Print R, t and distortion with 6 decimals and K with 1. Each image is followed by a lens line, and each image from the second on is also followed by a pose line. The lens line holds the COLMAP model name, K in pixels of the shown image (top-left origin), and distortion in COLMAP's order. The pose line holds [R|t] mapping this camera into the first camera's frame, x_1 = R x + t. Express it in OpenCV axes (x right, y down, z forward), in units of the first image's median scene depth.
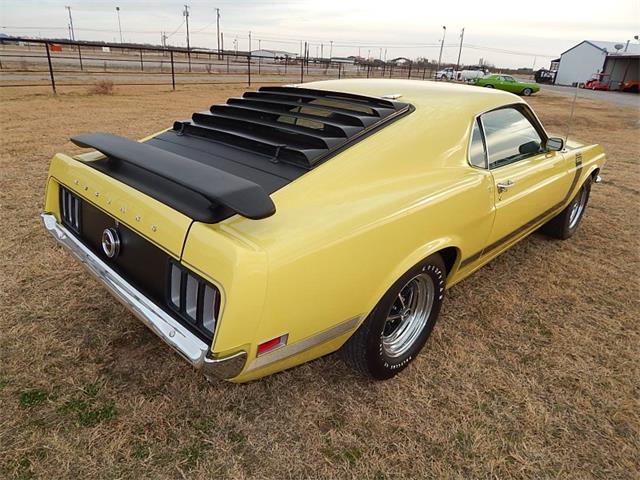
lens RADIAL K [[423.7, 0, 321.5], [0, 423.7, 237.0], [0, 0, 1]] dist [-0.006223, -0.001416]
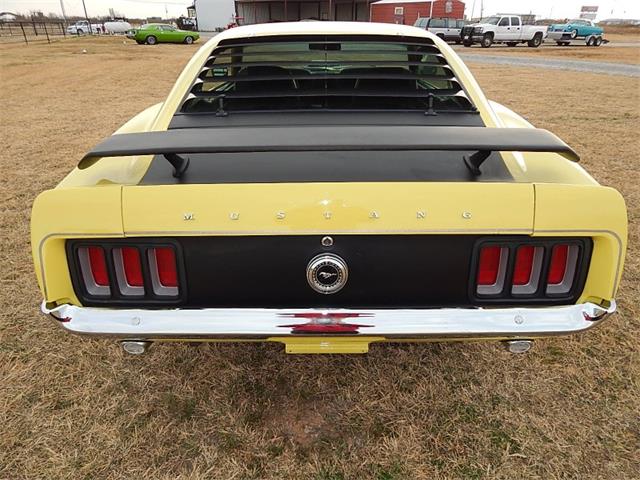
lens RADIAL K [[423.7, 0, 321.4], [0, 423.7, 237.3], [0, 0, 1]] dist [-0.006223, -0.001416]
pose [[0.721660, -0.360640, 0.590885, -0.677565], [0.301048, 0.932133, 0.201241, -0.139337], [-0.623359, 0.032658, 0.781253, 0.350892]]
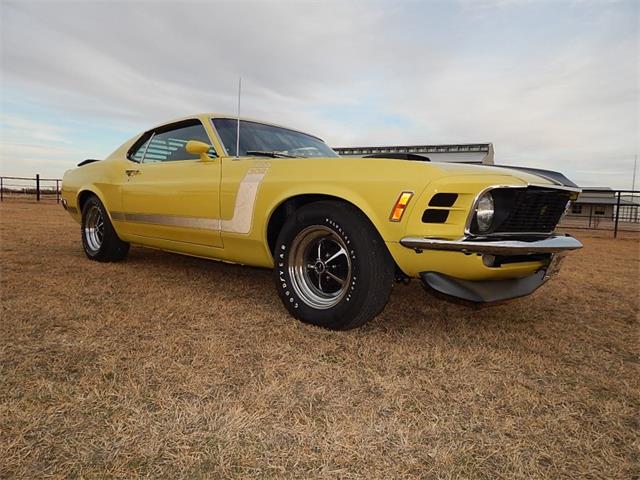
lens RADIAL K [[423.7, 0, 322.8], [0, 423.7, 242.2], [0, 0, 1]] dist [-0.006223, -0.001416]
pose [[0.062464, 0.028630, -0.997637, 1.978151], [-0.418091, 0.908405, -0.000108, -0.178692], [0.906255, 0.417109, 0.068712, 1.631152]]
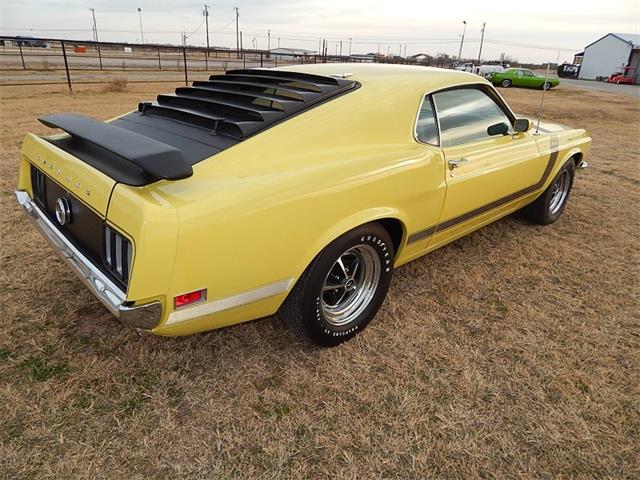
lens RADIAL K [[423.7, 0, 323.1], [0, 423.7, 239.6], [0, 0, 1]] dist [-0.006223, -0.001416]
pose [[0.999113, 0.003246, -0.041975, 0.156696], [-0.002844, 0.999950, 0.009636, 0.055551], [0.042004, -0.009508, 0.999072, -0.032829]]
